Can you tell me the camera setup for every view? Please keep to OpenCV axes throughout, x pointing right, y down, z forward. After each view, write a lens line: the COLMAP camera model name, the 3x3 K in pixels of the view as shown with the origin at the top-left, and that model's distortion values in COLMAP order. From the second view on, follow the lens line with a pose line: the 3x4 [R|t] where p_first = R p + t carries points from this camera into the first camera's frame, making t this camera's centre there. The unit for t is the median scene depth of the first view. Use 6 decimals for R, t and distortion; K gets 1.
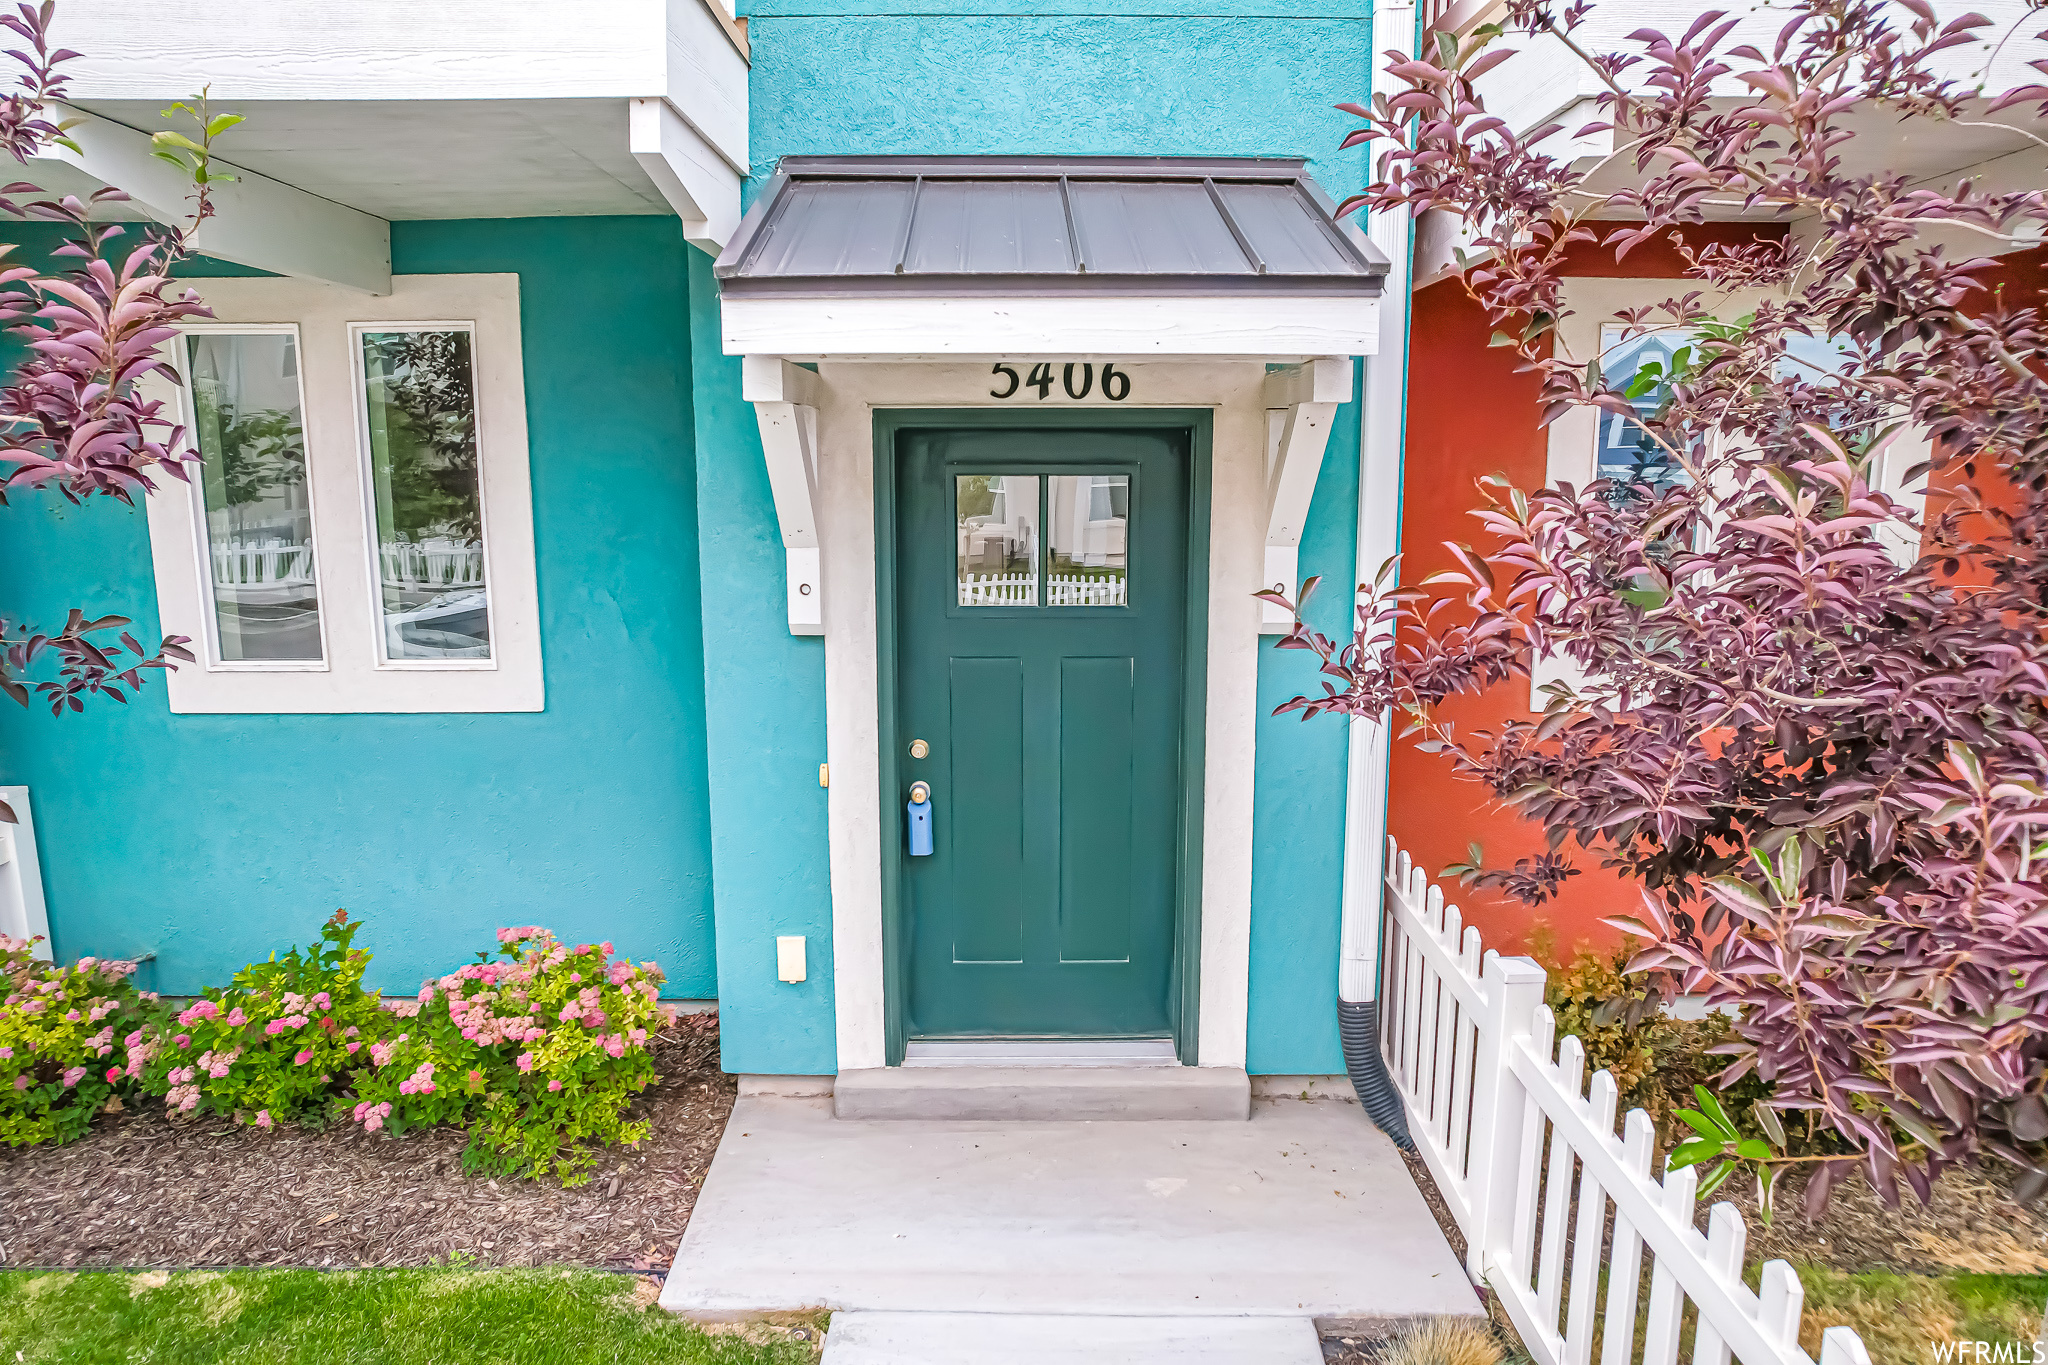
lens RADIAL K [[1306.7, 0, 1030.4], [0, 1306.7, 685.1], [0, 0, 1]] dist [-0.070582, 0.062228]
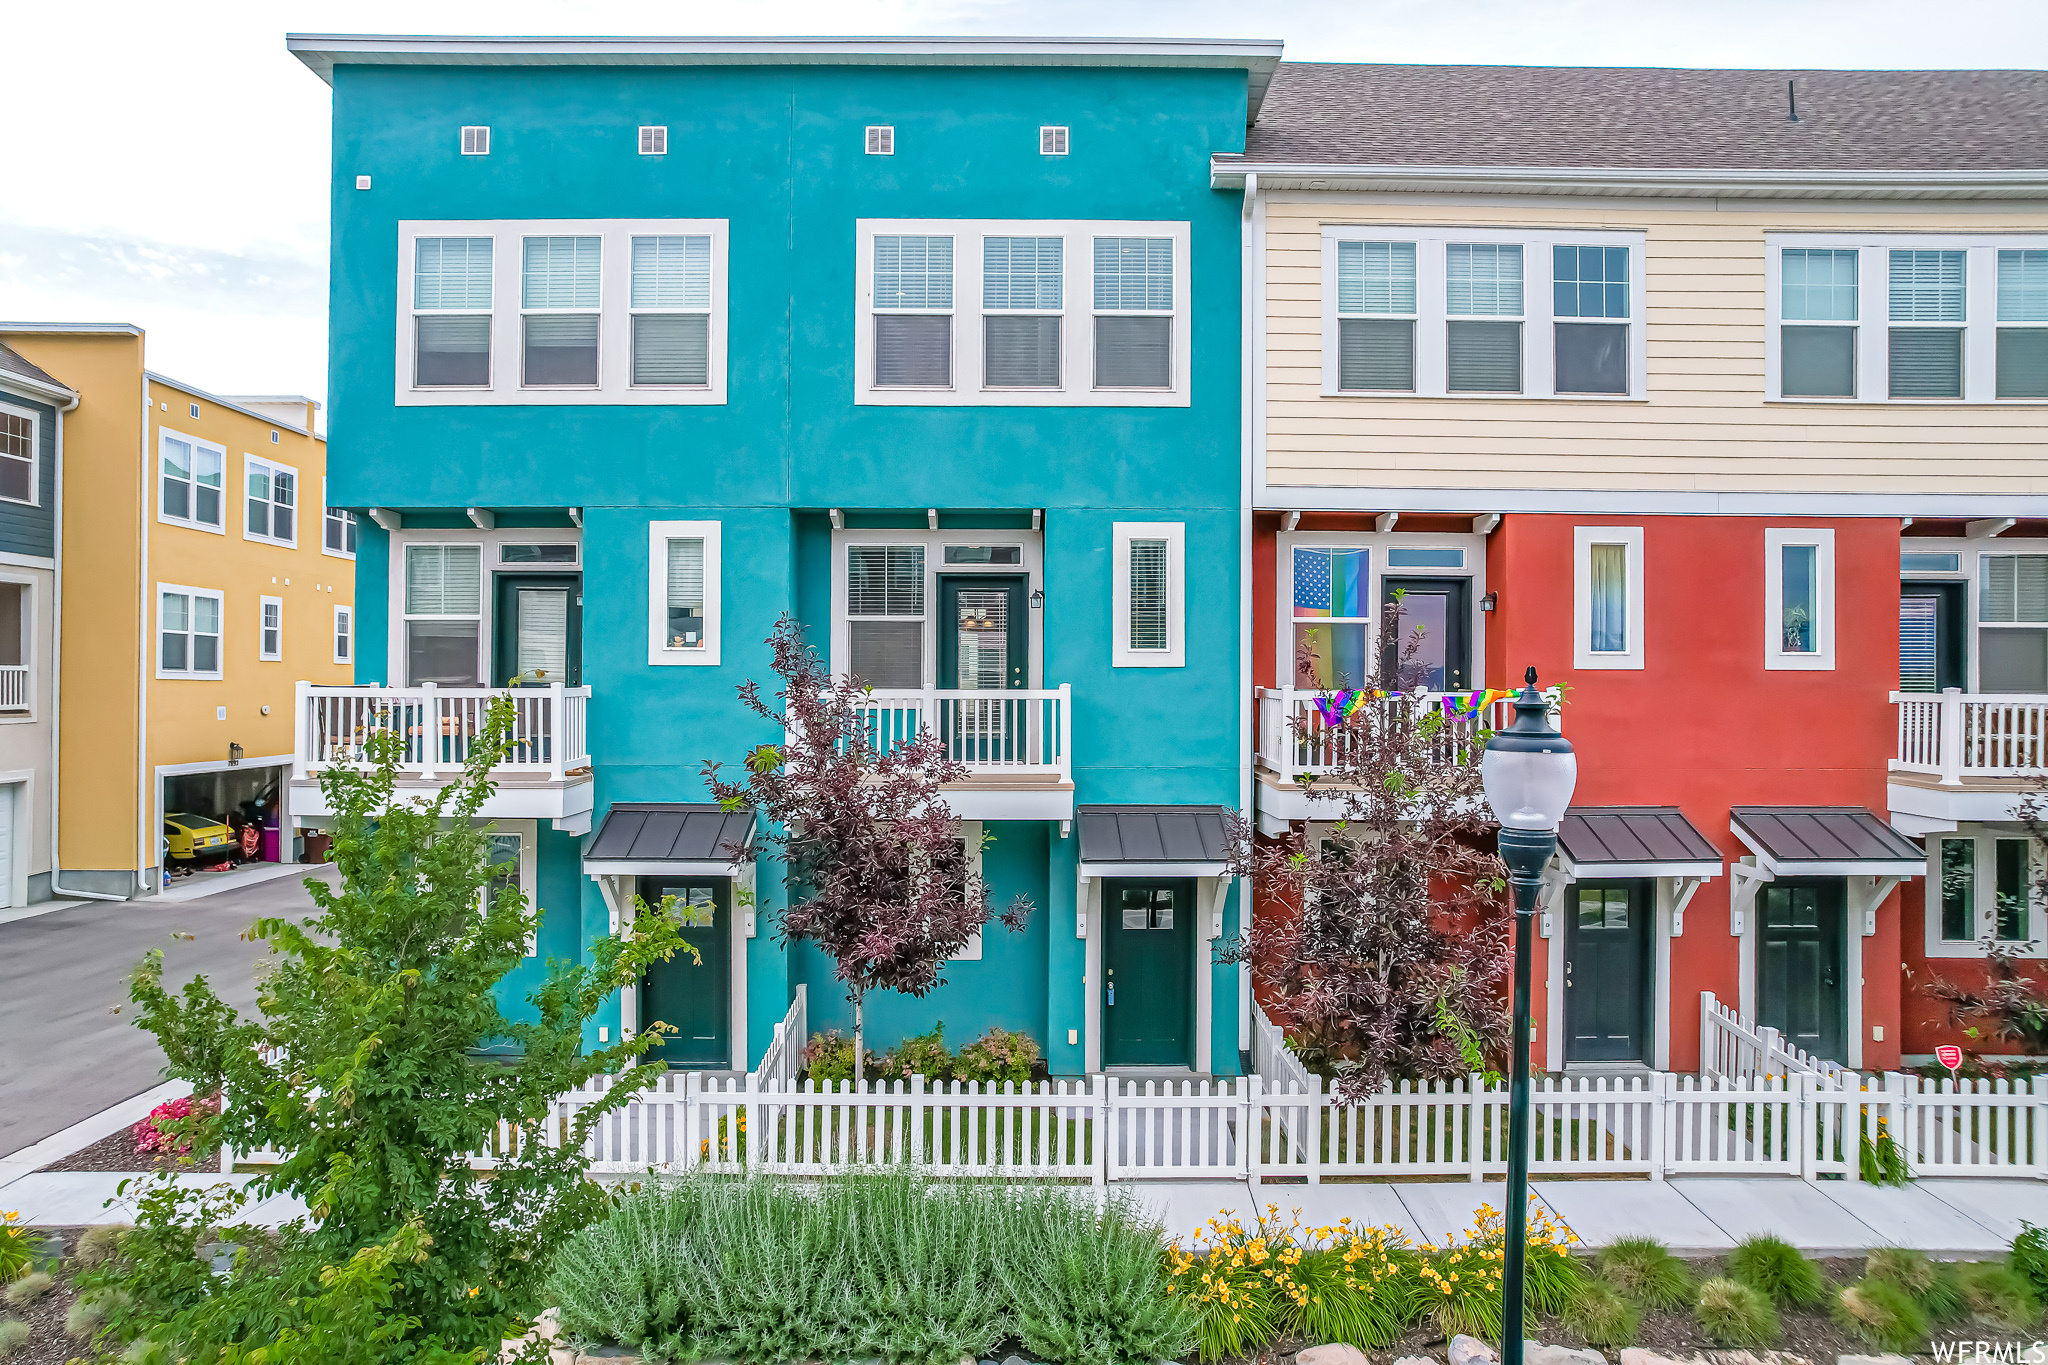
lens RADIAL K [[1306.7, 0, 1022.7], [0, 1306.7, 681.6], [0, 0, 1]] dist [-0.070582, 0.062228]
pose [[0.999972, 0.005535, 0.005089, -0.355791], [-0.004517, 0.983309, -0.181887, -0.080798], [-0.006011, 0.181859, 0.983306, -2.573312]]
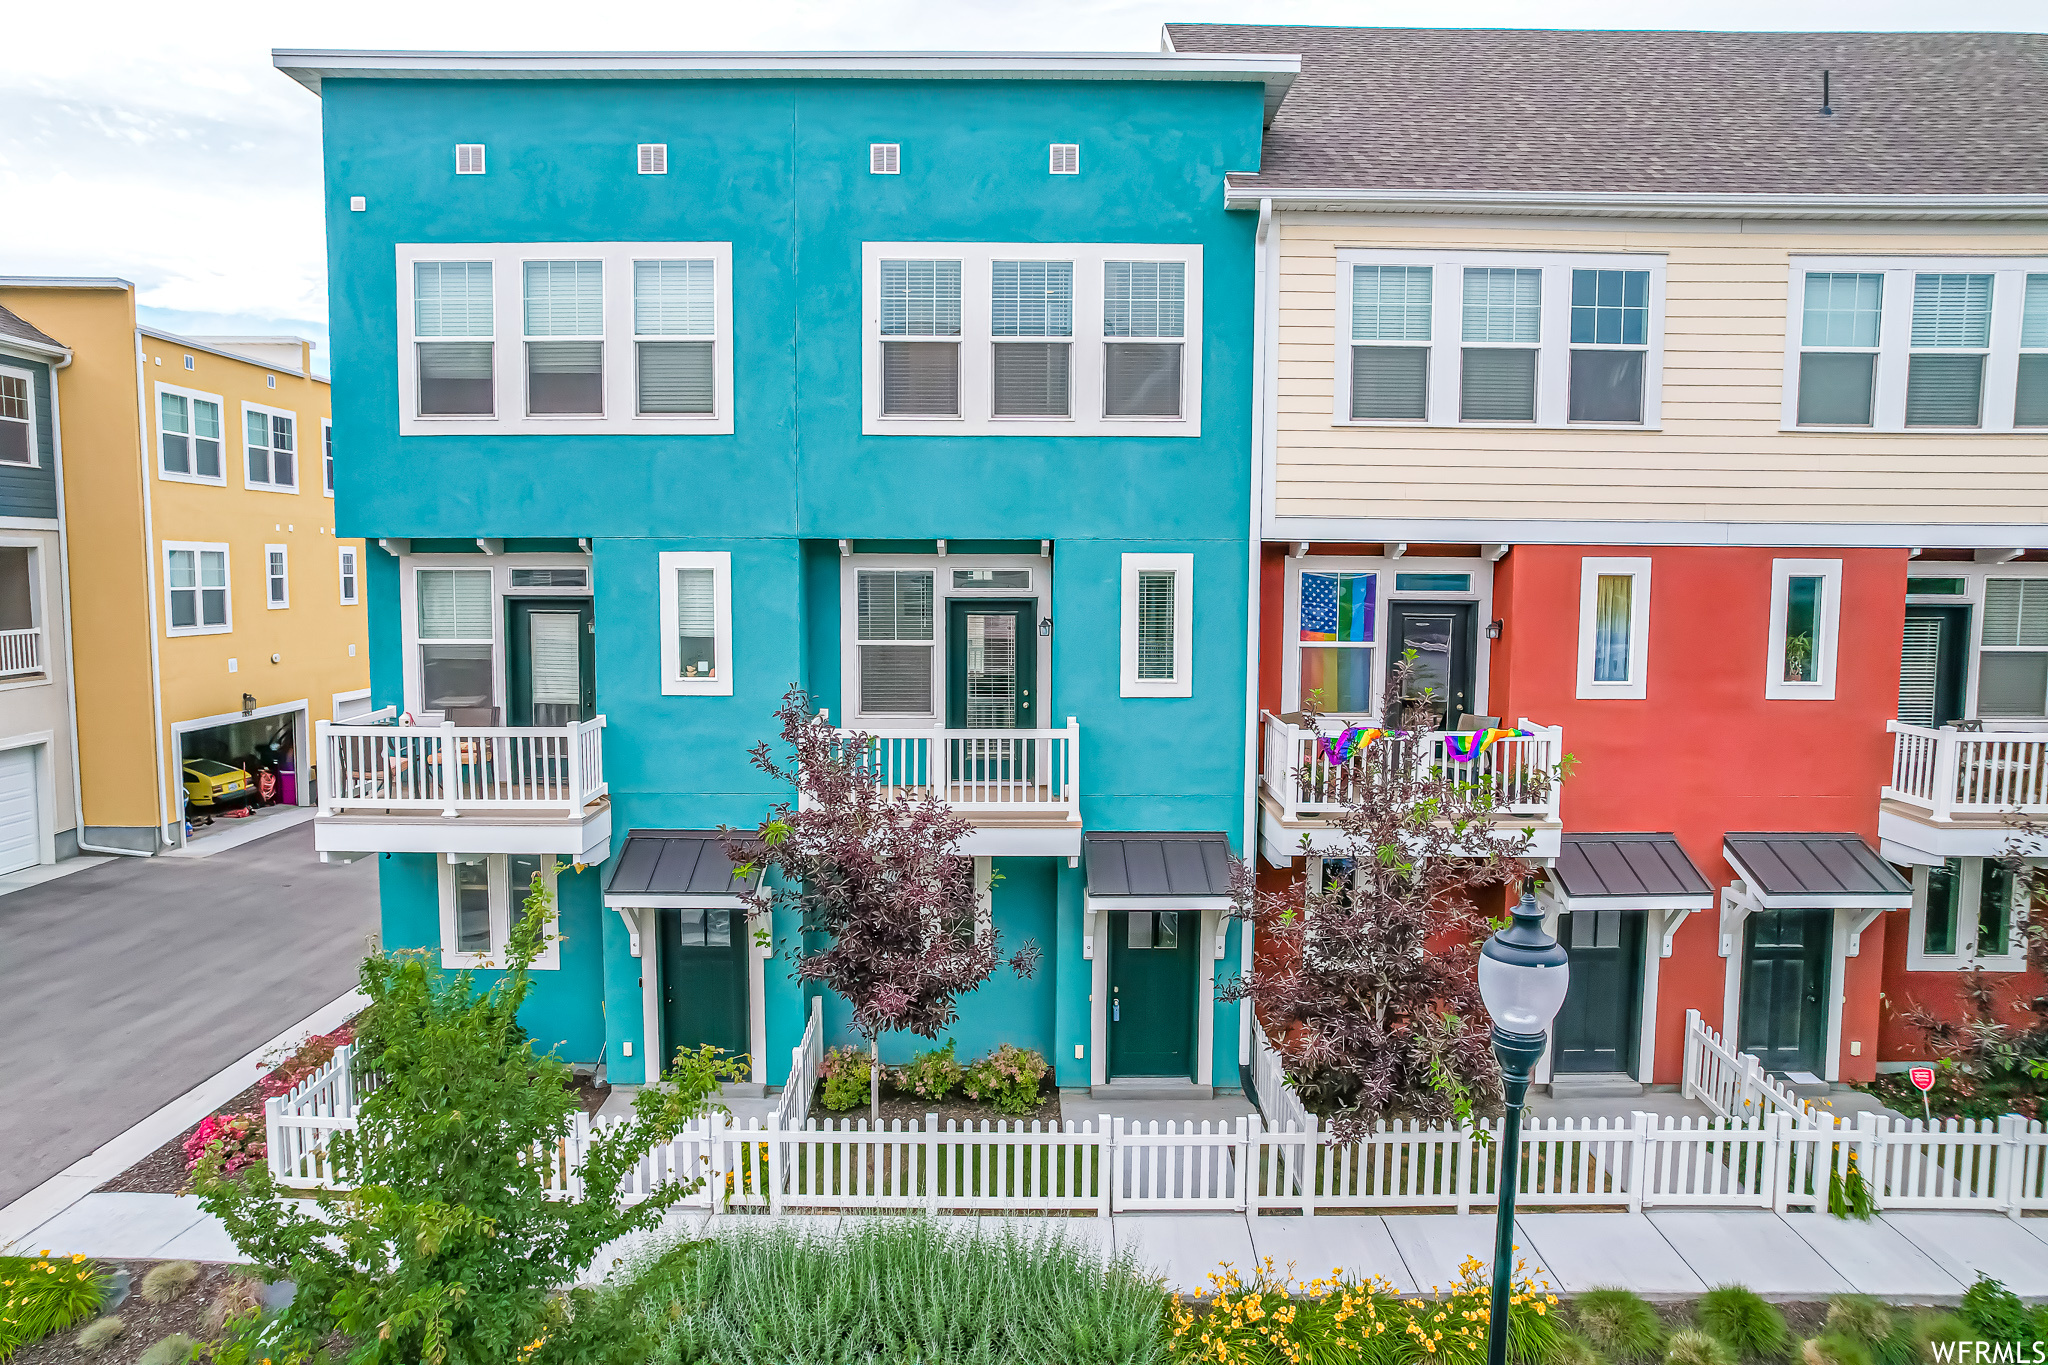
lens RADIAL K [[1306.7, 0, 1022.7], [0, 1306.7, 683.0], [0, 0, 1]] dist [-0.070582, 0.062228]
pose [[0.999978, 0.005698, 0.003462, -0.374507], [-0.005363, 0.995931, -0.089964, -0.480231], [-0.003960, 0.089943, 0.995939, -2.672012]]
